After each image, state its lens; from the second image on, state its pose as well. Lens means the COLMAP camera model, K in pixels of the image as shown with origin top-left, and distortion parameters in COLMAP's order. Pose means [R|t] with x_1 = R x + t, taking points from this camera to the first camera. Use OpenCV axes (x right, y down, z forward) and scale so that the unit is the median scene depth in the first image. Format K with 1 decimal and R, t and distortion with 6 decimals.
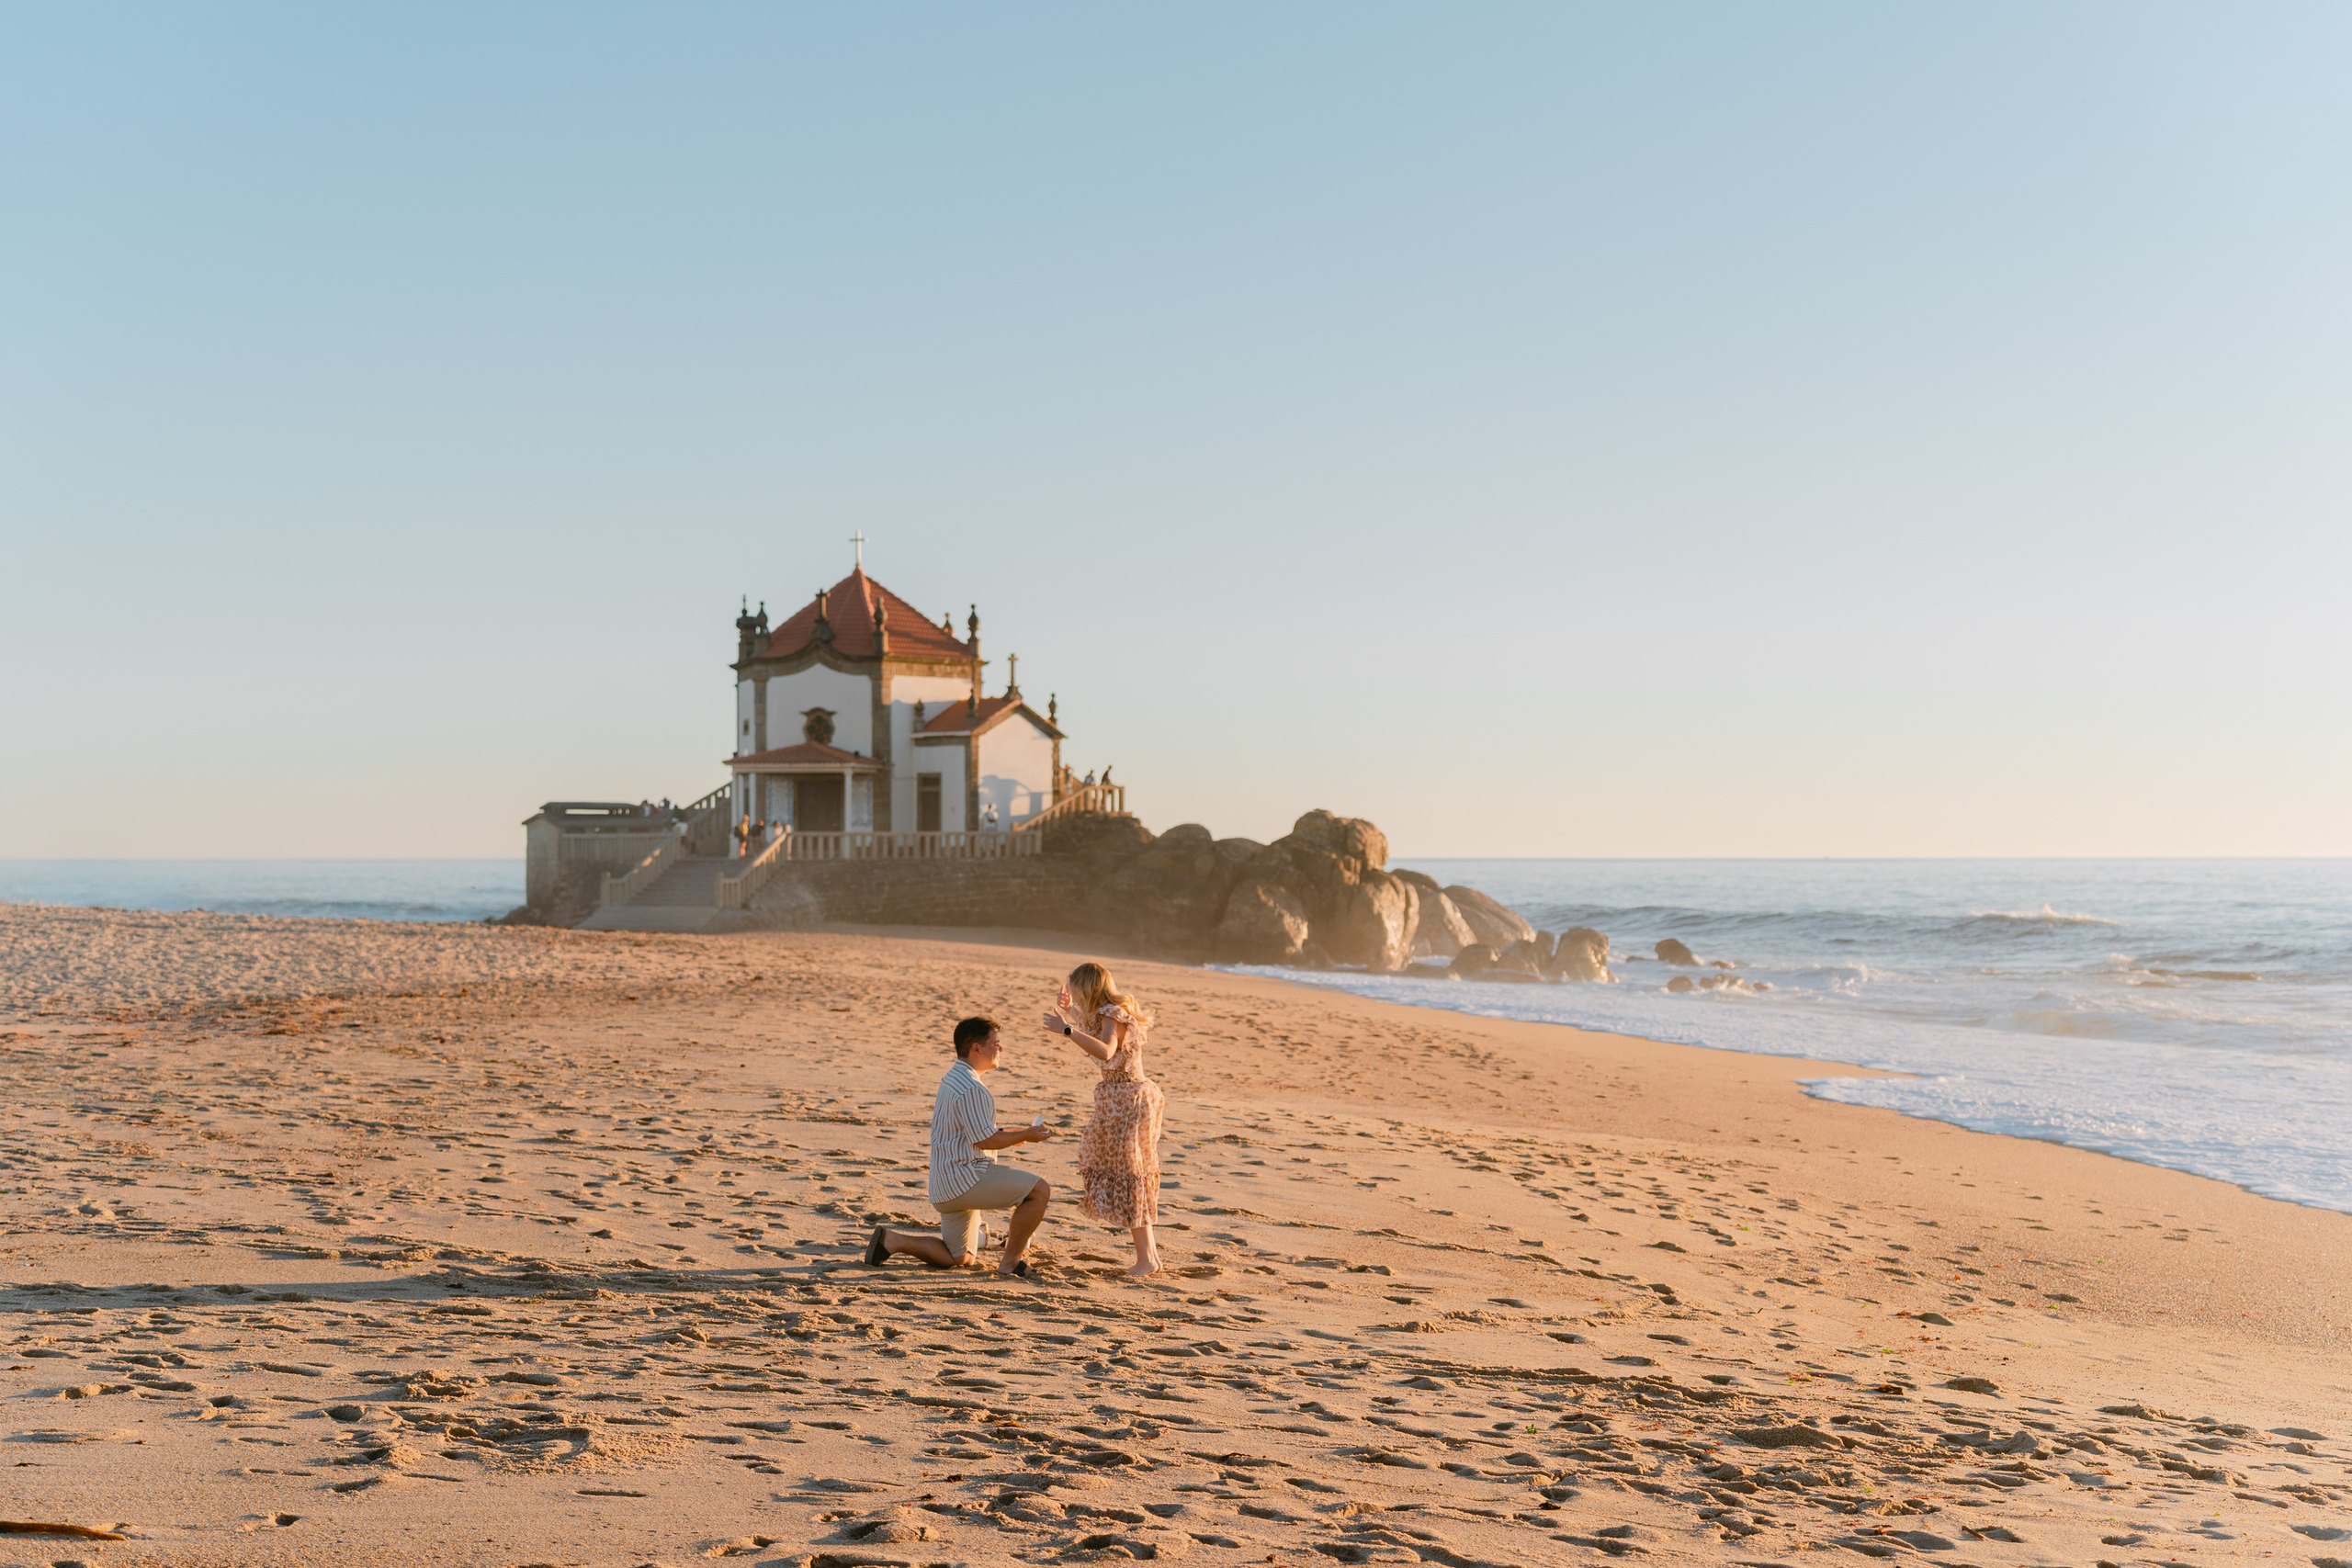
lens RADIAL K [[3228.8, 0, 1176.0], [0, 3228.8, 784.0], [0, 0, 1]] dist [-0.010178, 0.031723]
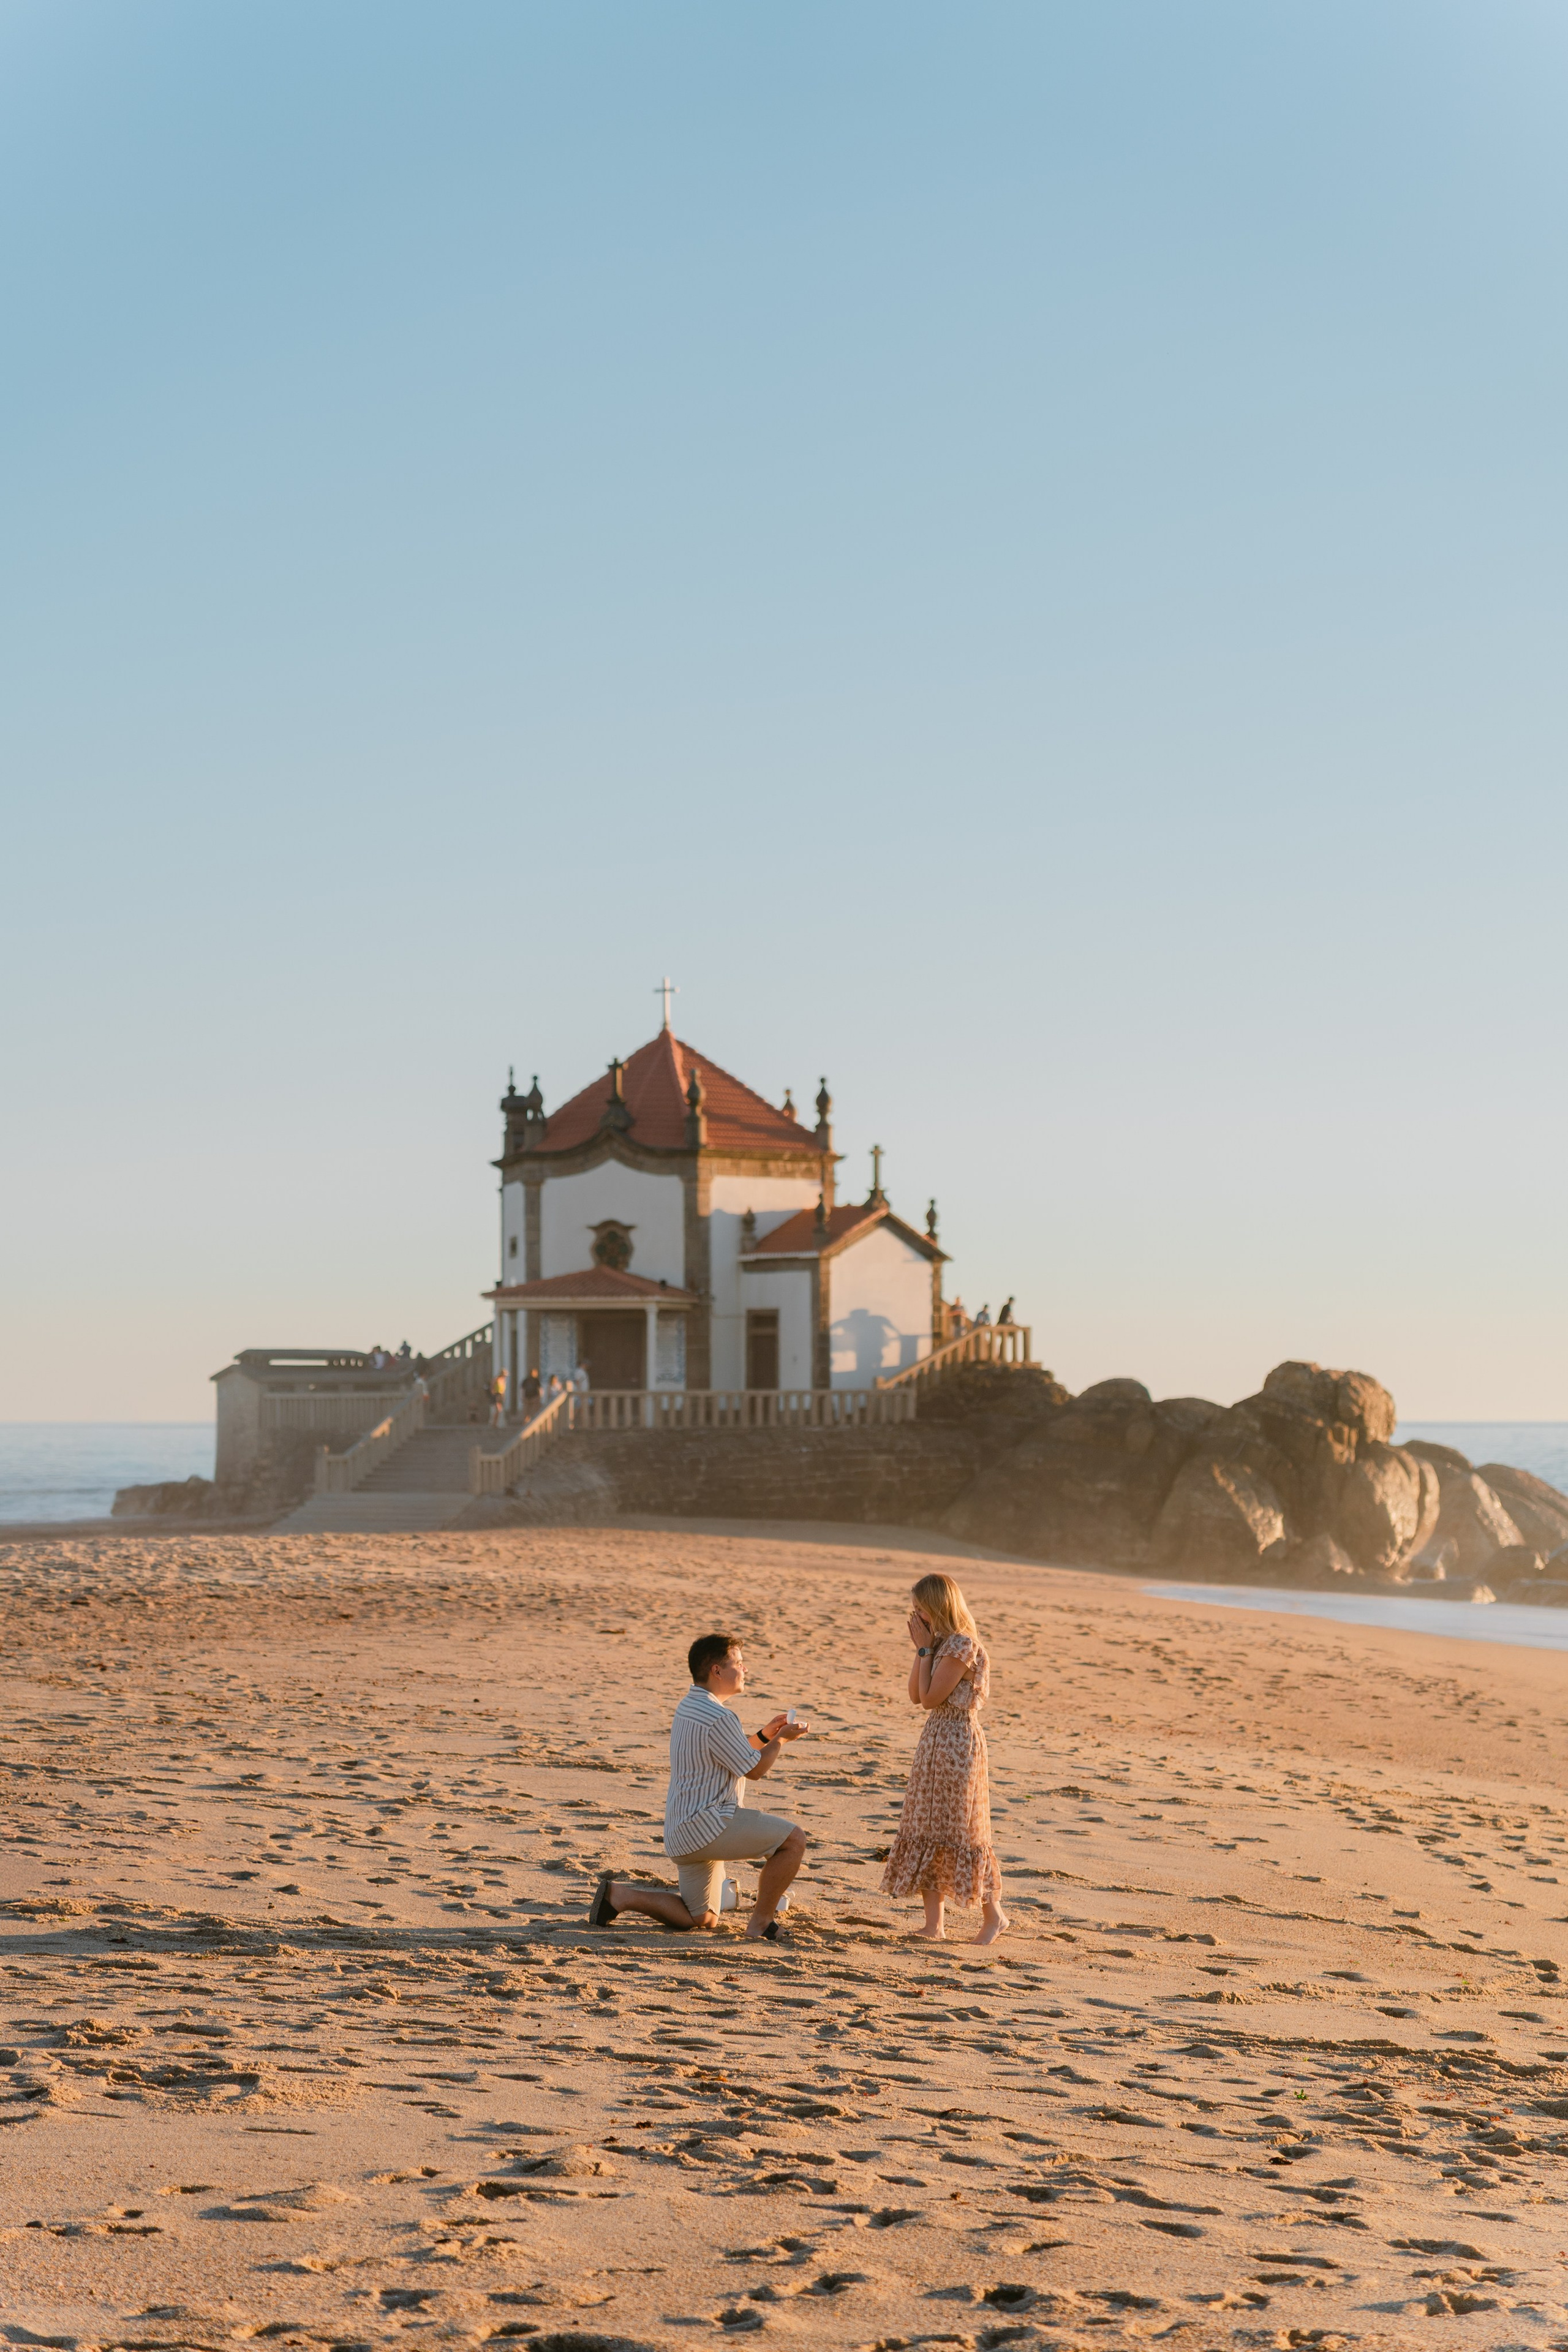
lens RADIAL K [[4556.7, 0, 828.6], [0, 4556.7, 1176.3], [0, 0, 1]] dist [0.006411, 0.026015]
pose [[0.997845, -0.003489, -0.065528, 0.018975], [0.001471, 0.999524, -0.030827, -0.005039], [0.065604, 0.030664, 0.997374, -0.084953]]
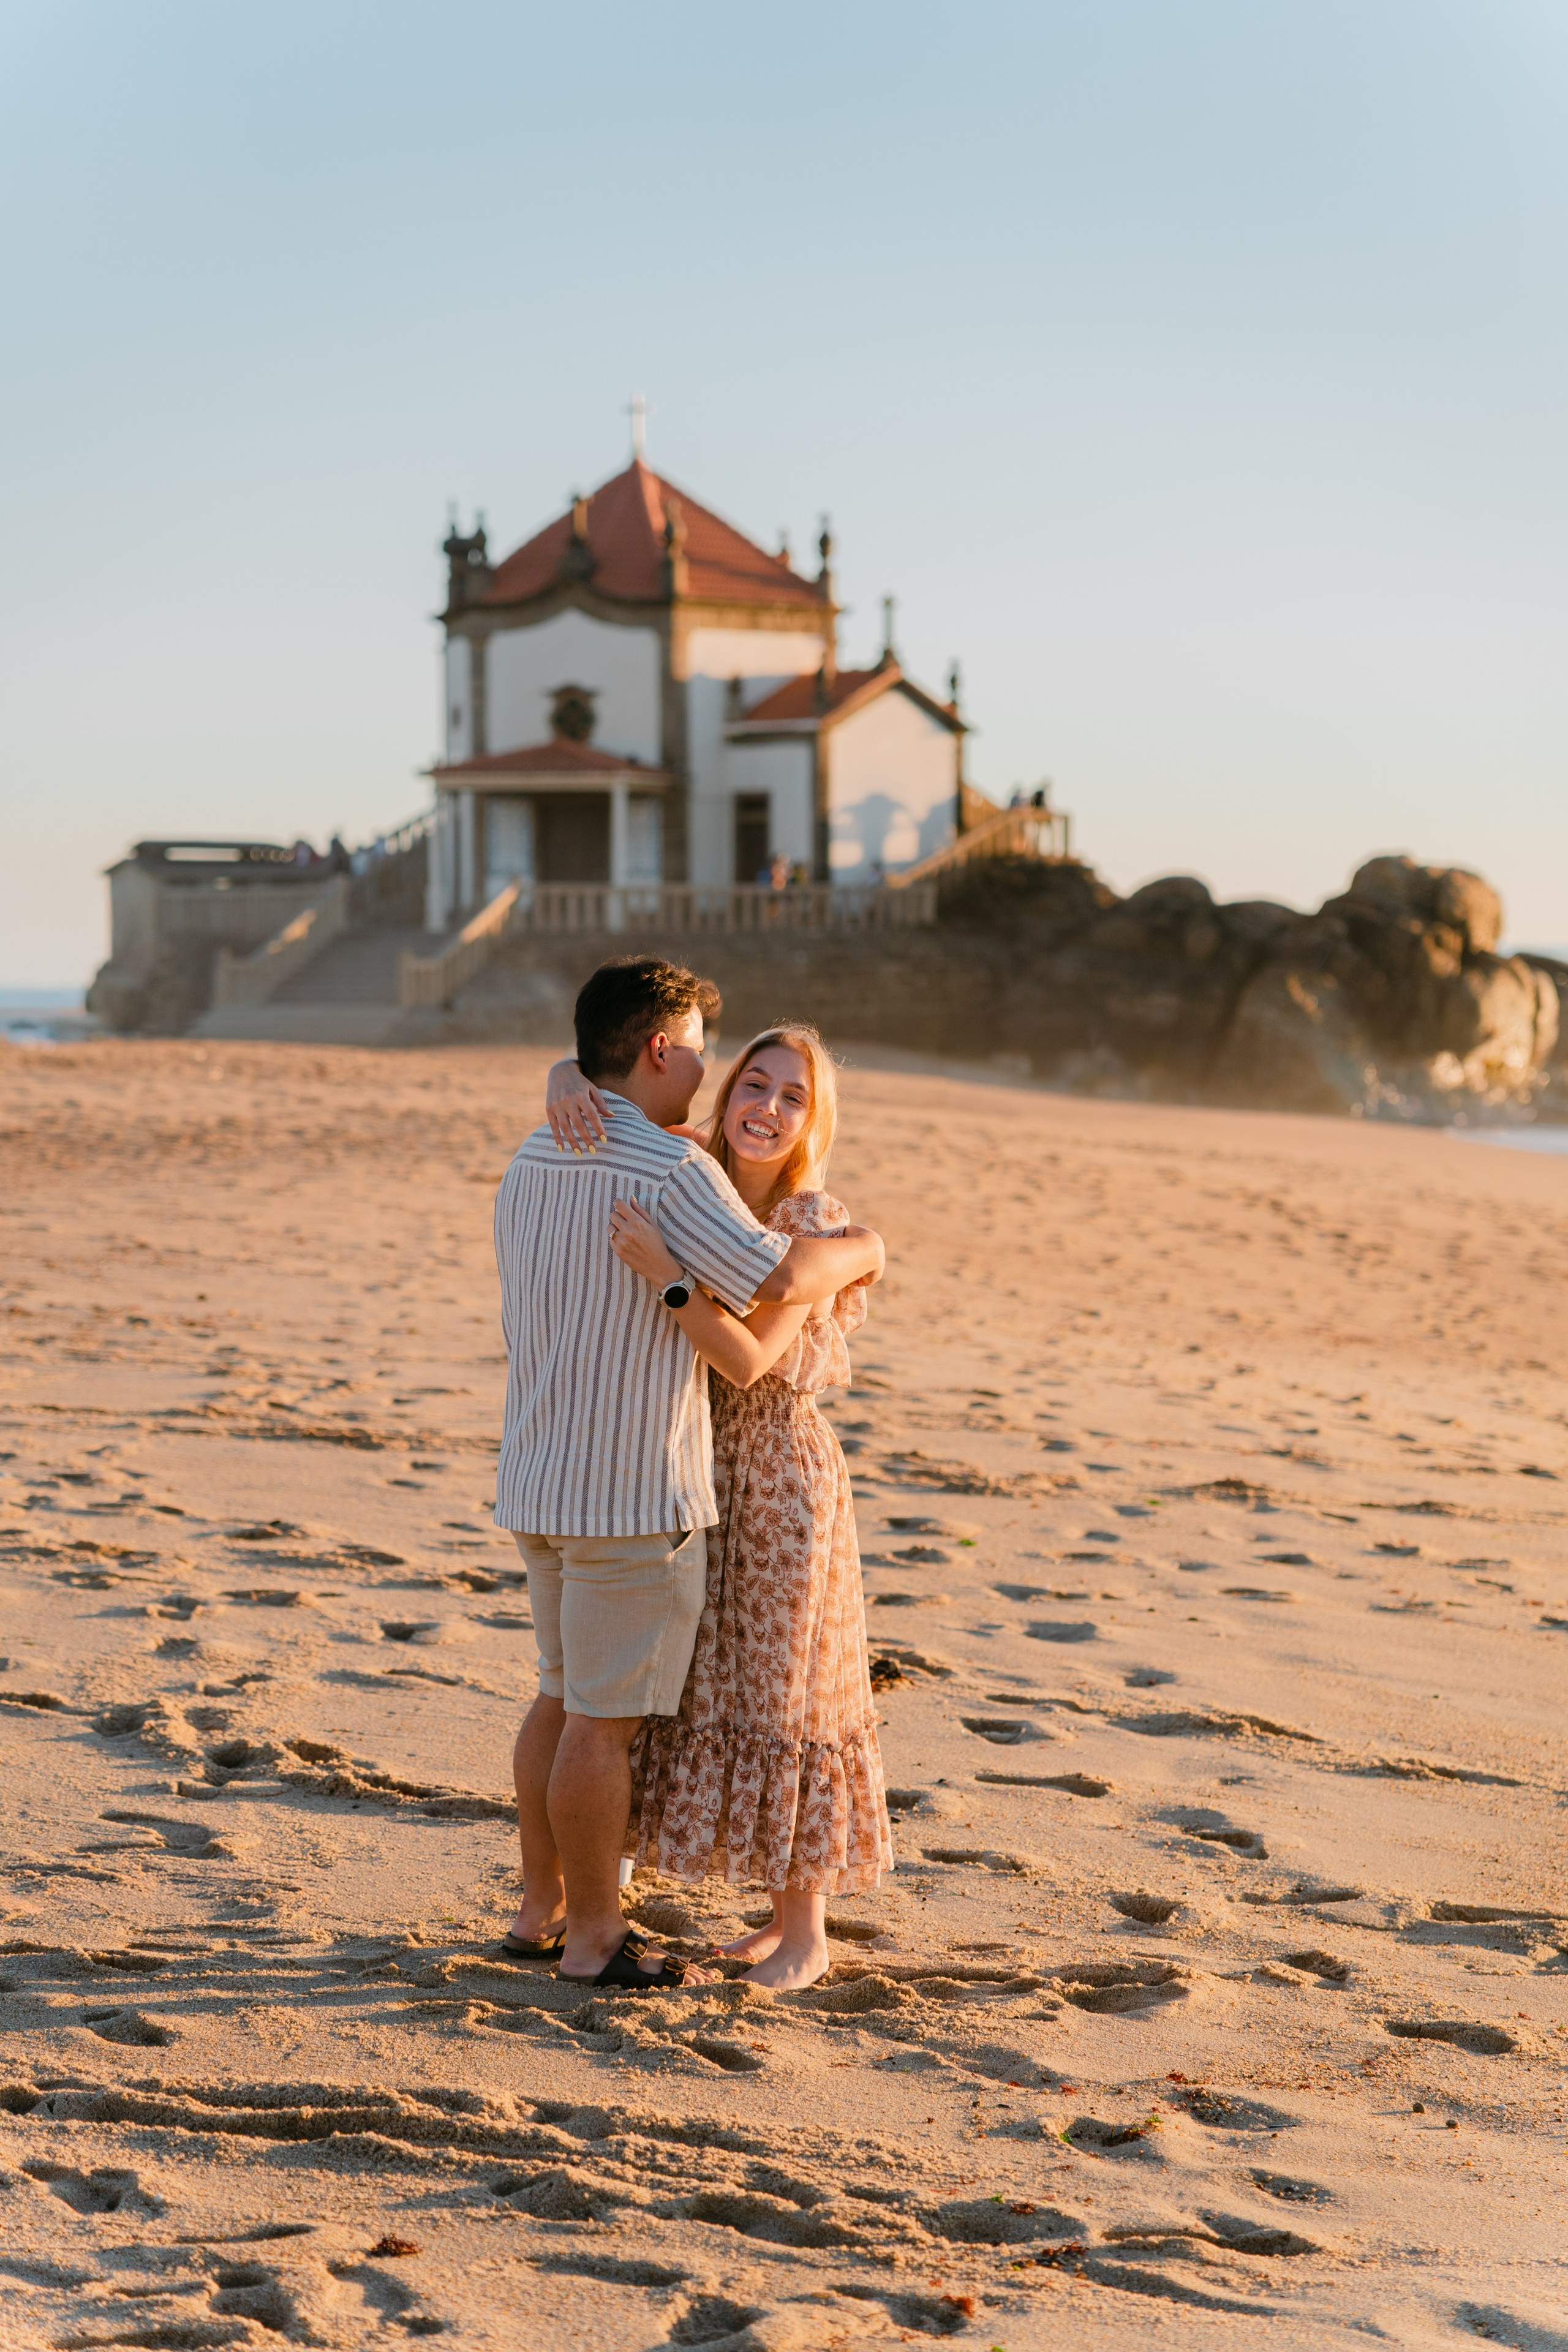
lens RADIAL K [[4921.2, 0, 784.0], [0, 4921.2, 1176.0], [0, 0, 1]] dist [0.019539, -0.080421]
pose [[0.997061, 0.005602, -0.076413, 0.004582], [-0.000263, 0.997568, 0.069702, 0.013717], [0.076618, -0.069477, 0.994637, 0.207333]]
